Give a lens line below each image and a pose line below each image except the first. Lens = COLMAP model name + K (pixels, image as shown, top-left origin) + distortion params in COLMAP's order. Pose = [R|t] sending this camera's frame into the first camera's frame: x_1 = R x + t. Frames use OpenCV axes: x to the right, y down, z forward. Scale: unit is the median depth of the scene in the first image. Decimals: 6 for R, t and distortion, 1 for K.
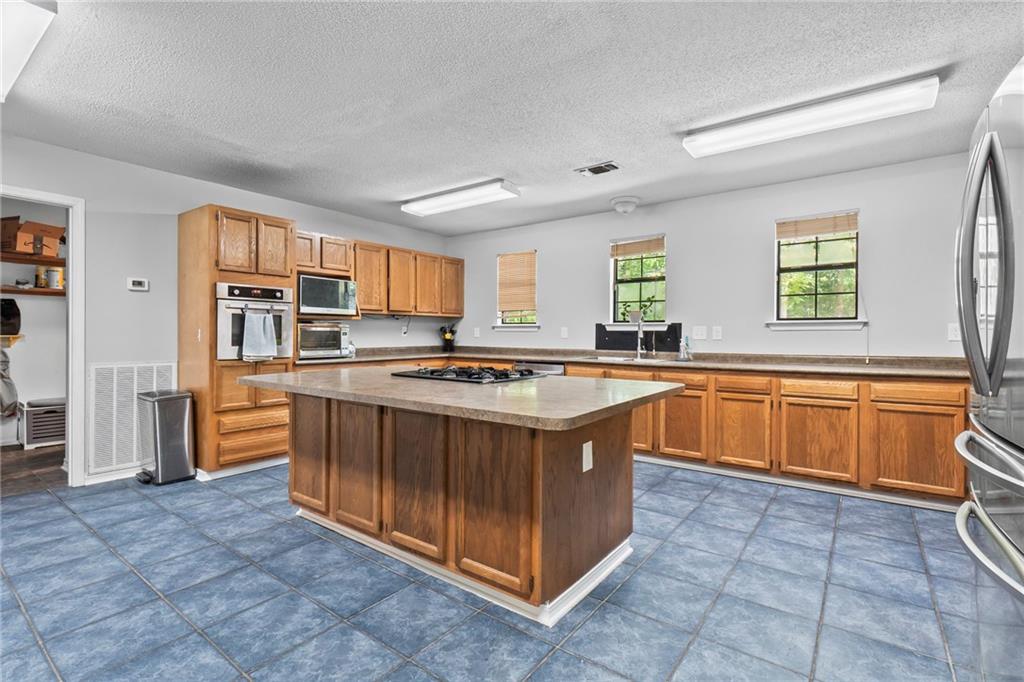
lens RADIAL K [[462.1, 0, 503.6], [0, 462.1, 336.9], [0, 0, 1]] dist [0.000403, 0.000167]
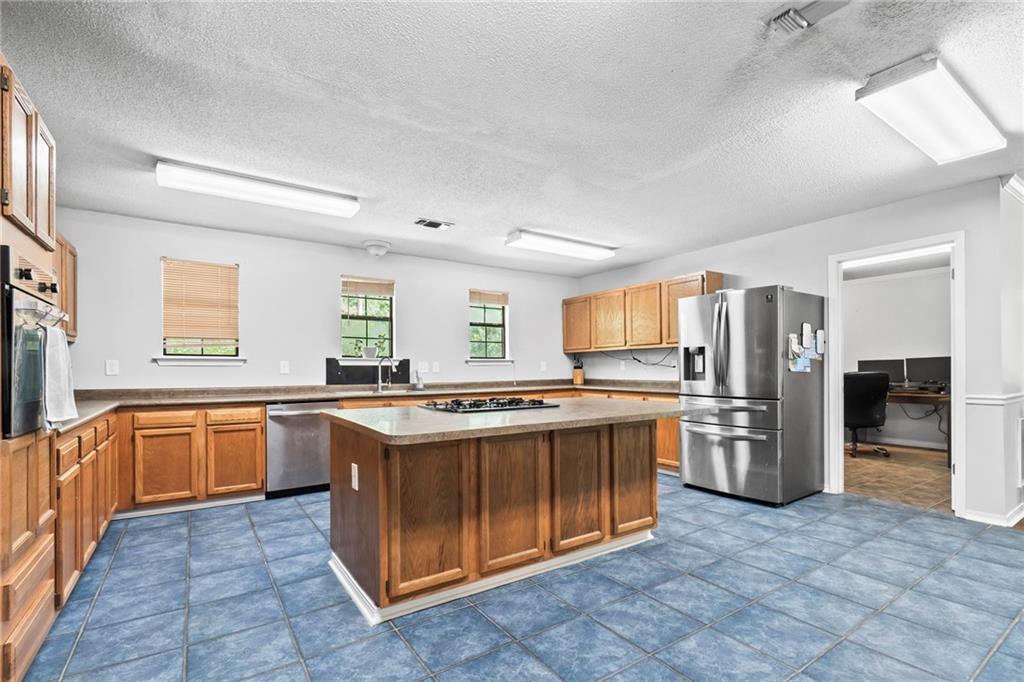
lens RADIAL K [[464.5, 0, 509.4], [0, 464.5, 369.0], [0, 0, 1]] dist [-0.002817, -0.000076]
pose [[0.339807, -0.003543, 0.940488, -1.229896], [0.011475, 0.999934, -0.000379, -0.002192], [-0.940425, 0.010921, 0.339825, 0.665122]]
